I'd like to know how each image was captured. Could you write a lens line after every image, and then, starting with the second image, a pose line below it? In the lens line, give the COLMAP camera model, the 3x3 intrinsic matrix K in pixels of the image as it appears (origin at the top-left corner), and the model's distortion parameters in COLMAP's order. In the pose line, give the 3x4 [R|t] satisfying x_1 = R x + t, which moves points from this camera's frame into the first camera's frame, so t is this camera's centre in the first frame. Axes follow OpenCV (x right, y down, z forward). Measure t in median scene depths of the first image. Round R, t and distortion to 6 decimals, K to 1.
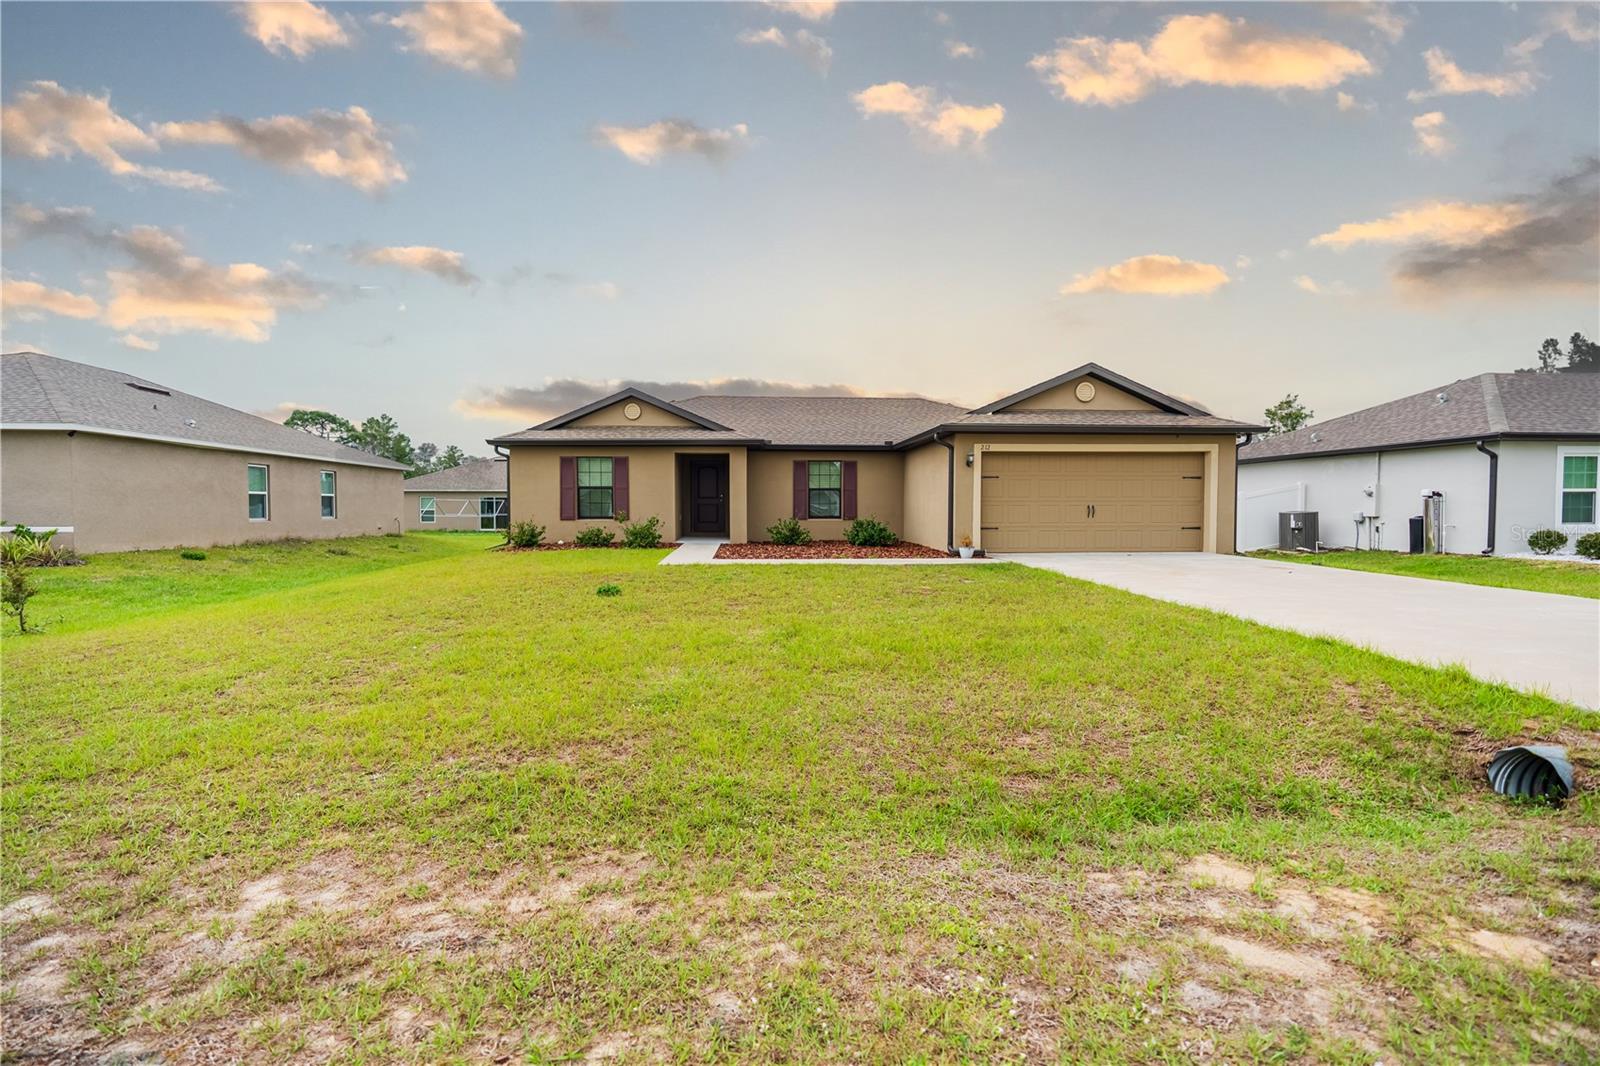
lens RADIAL K [[718.0, 0, 785.5], [0, 718.0, 530.8], [0, 0, 1]] dist [-0.012865, 0.006231]
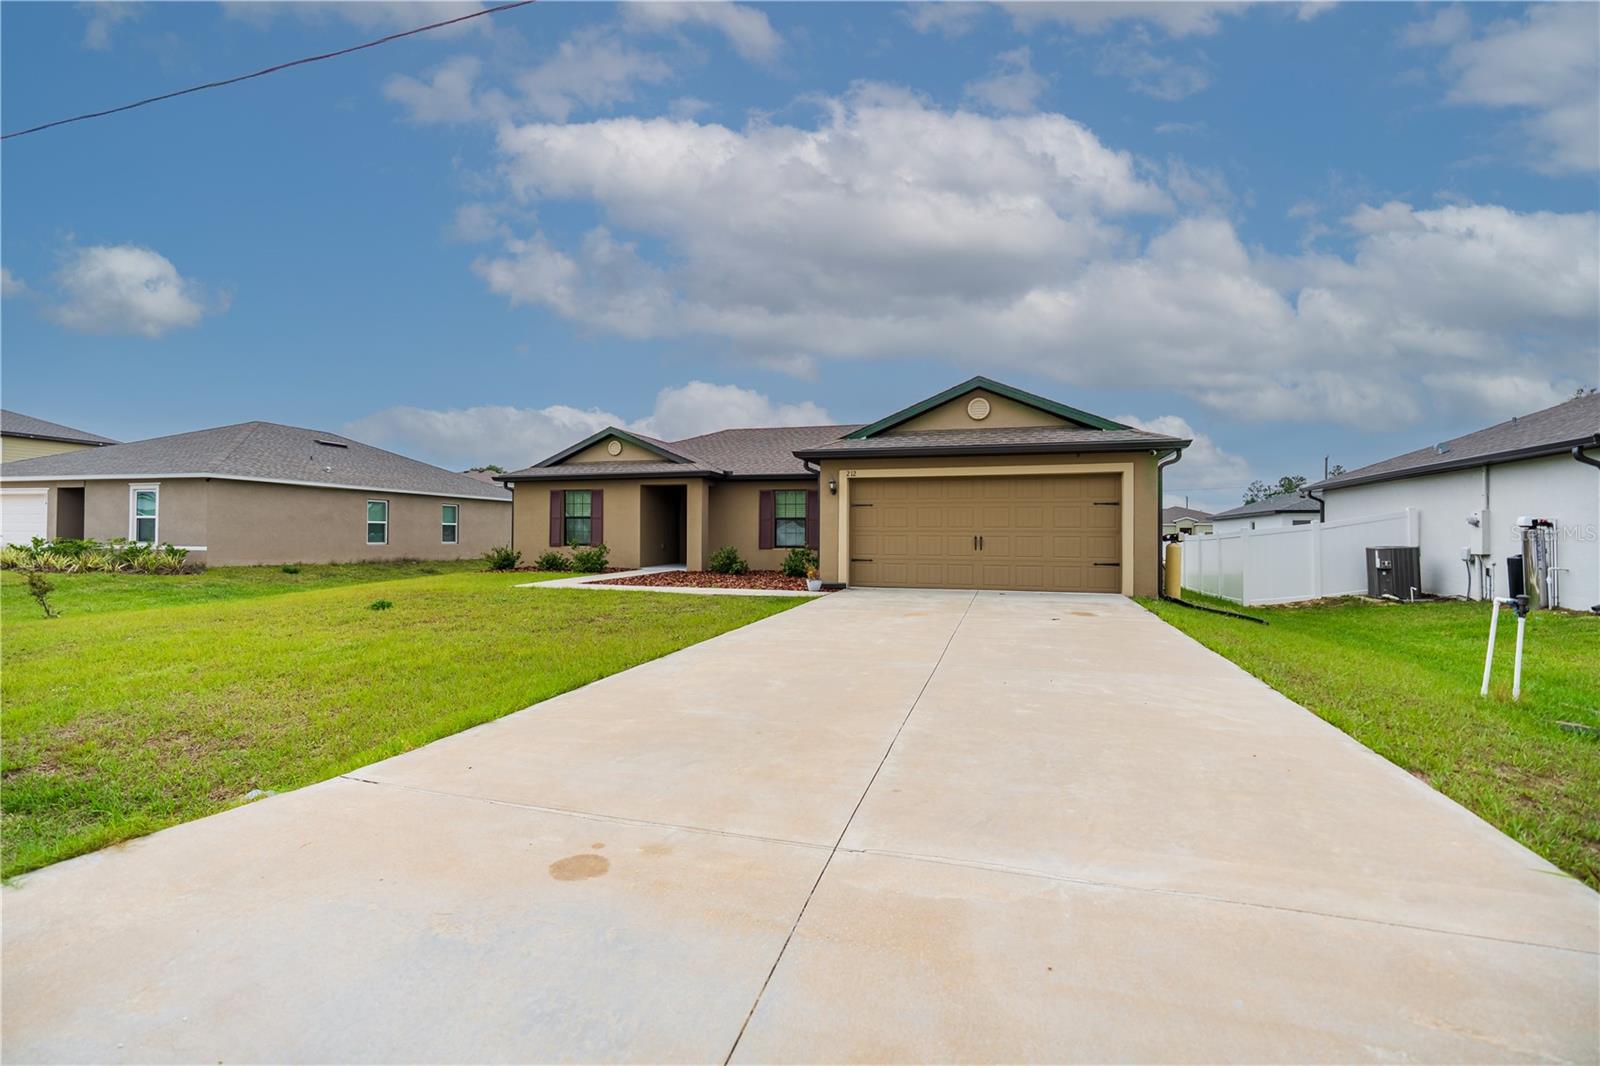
lens RADIAL K [[718.0, 0, 785.5], [0, 718.0, 530.8], [0, 0, 1]] dist [-0.012865, 0.006231]
pose [[0.936446, 0.003811, -0.350790, 0.426406], [-0.018500, 0.999086, -0.038531, -0.002991], [0.350323, 0.042572, 0.935661, 0.073962]]
